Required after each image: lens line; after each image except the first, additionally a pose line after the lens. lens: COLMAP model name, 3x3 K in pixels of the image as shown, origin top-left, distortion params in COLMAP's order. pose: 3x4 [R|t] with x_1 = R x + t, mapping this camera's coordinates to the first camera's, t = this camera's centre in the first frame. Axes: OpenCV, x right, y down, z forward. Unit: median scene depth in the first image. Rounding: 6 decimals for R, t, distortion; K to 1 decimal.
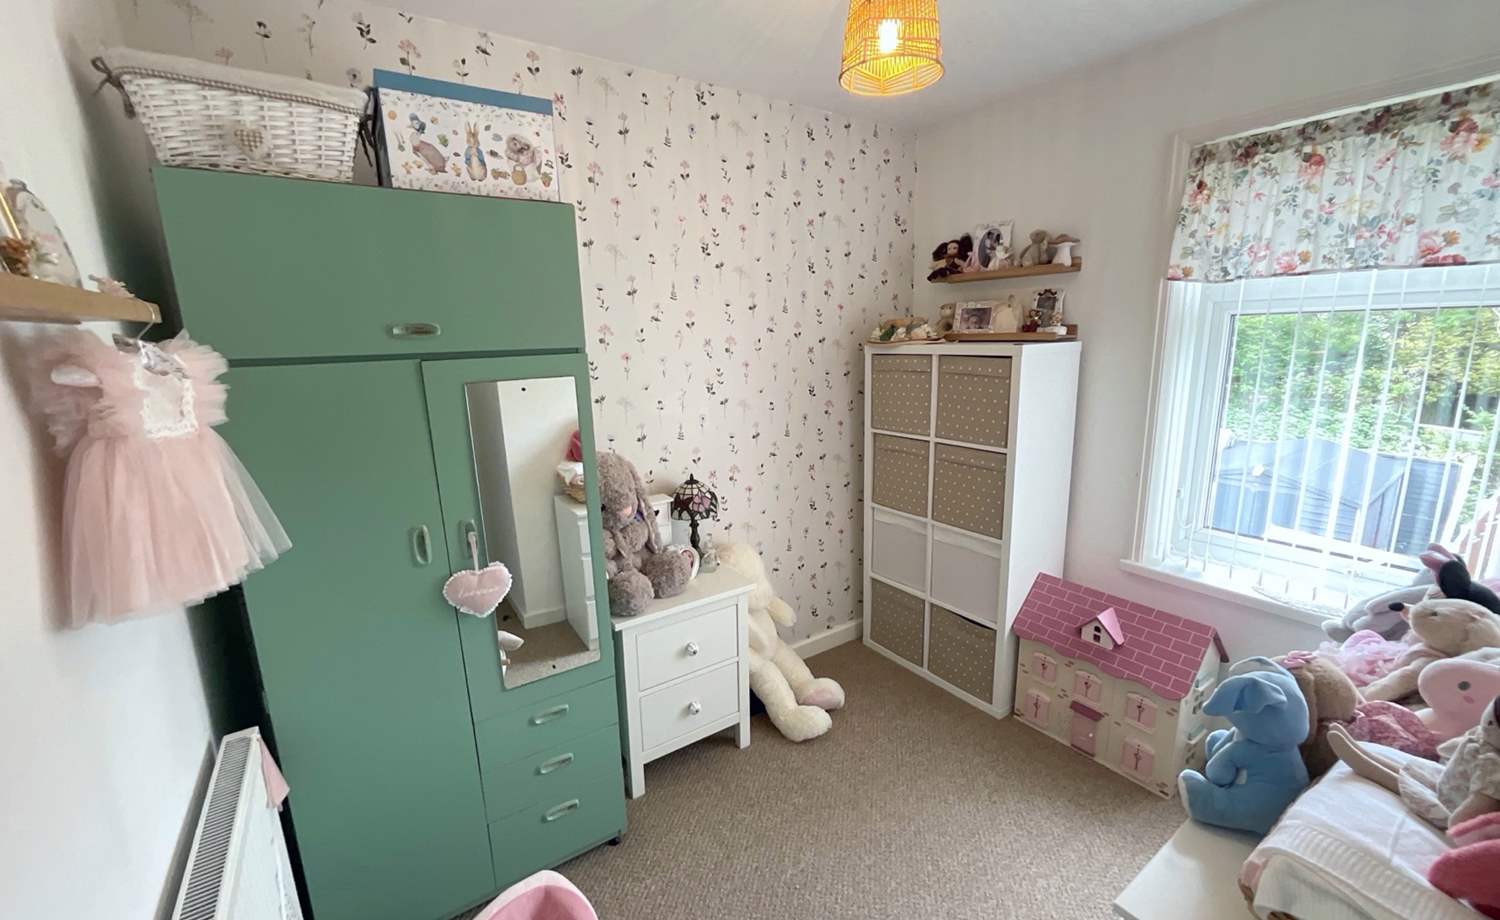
lens RADIAL K [[608.4, 0, 751.6], [0, 608.4, 463.0], [0, 0, 1]] dist [-0.002821, 0.001501]
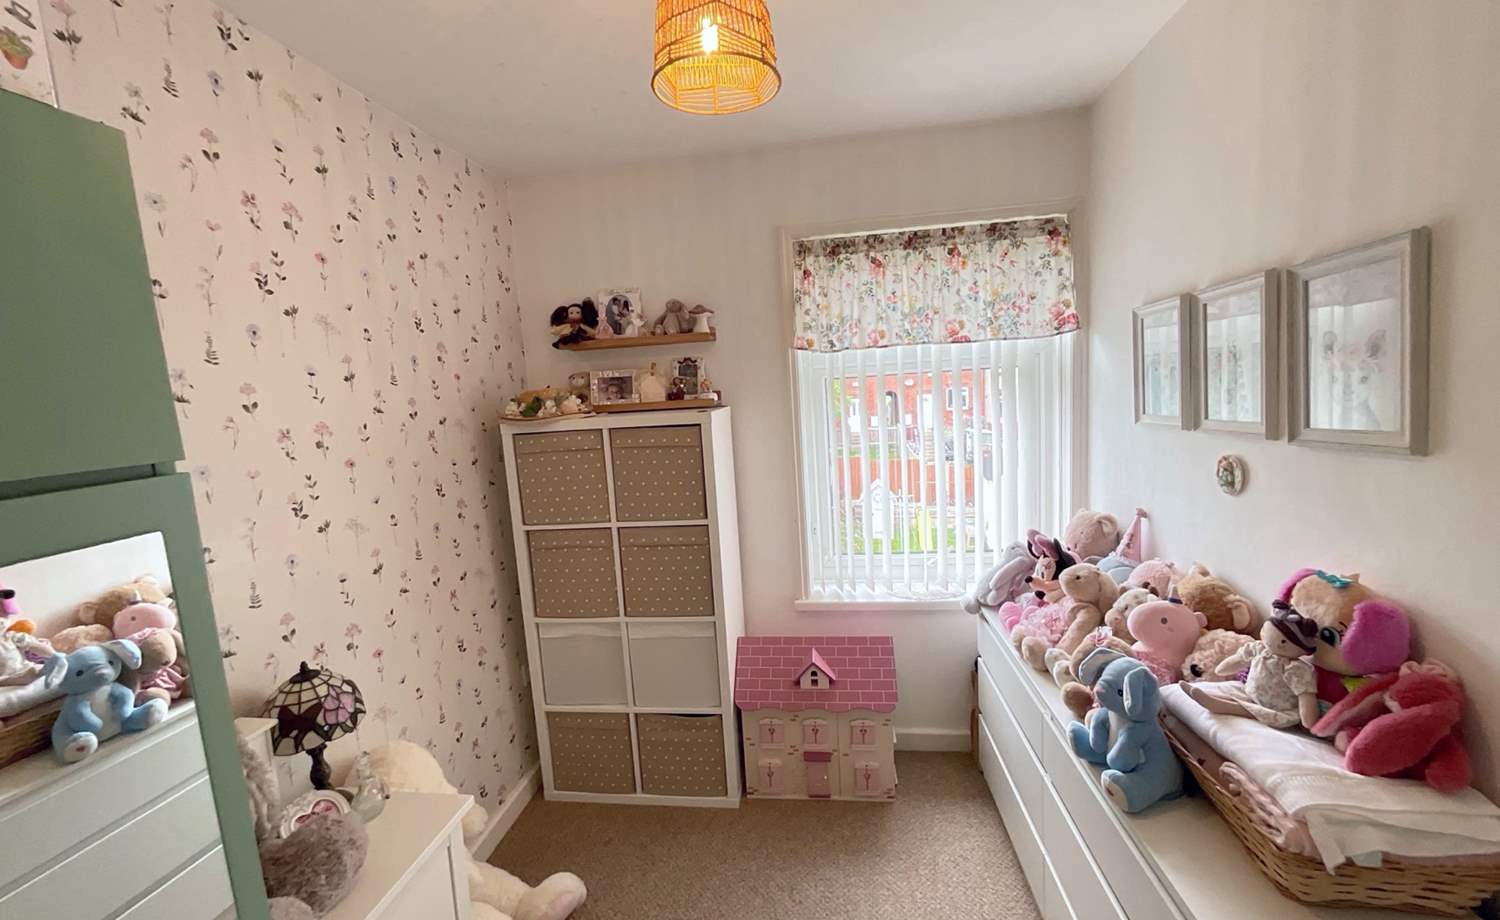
lens RADIAL K [[608.4, 0, 748.7], [0, 608.4, 462.9], [0, 0, 1]] dist [-0.002821, 0.001501]
pose [[0.673728, -0.110760, 0.730632, -0.219600], [0.198112, 0.979583, -0.034183, -0.064888], [-0.711929, 0.167777, 0.681915, 0.291434]]
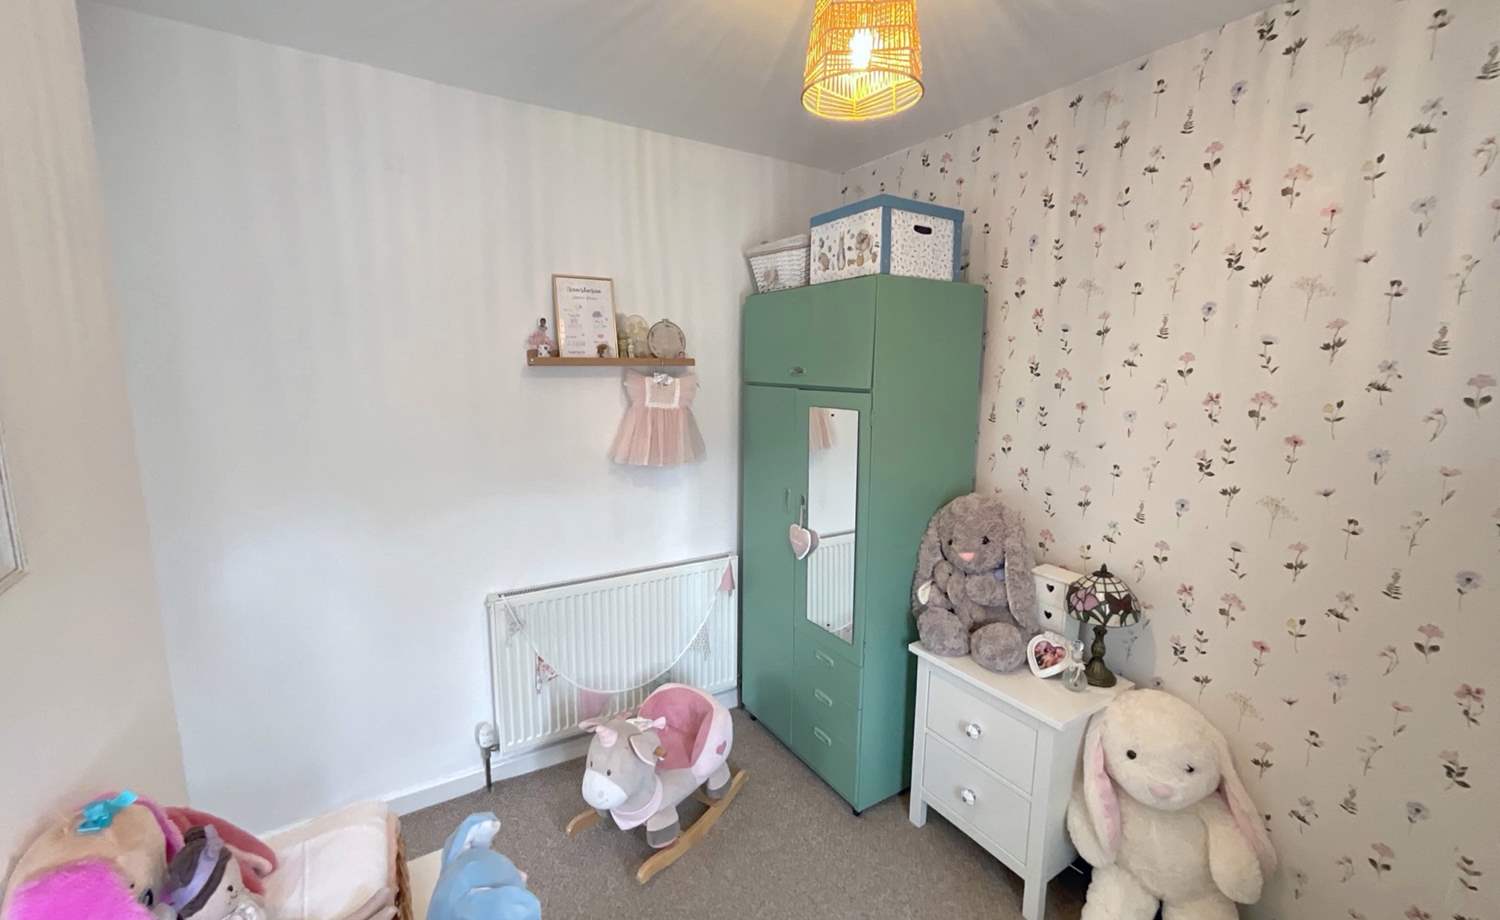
lens RADIAL K [[608.4, 0, 755.0], [0, 608.4, 463.3], [0, 0, 1]] dist [-0.002821, 0.001501]
pose [[-0.028971, 0.187016, -0.981930, 0.660286], [-0.217375, 0.957654, 0.188805, -0.157165], [0.975658, 0.218916, 0.012908, 0.548762]]
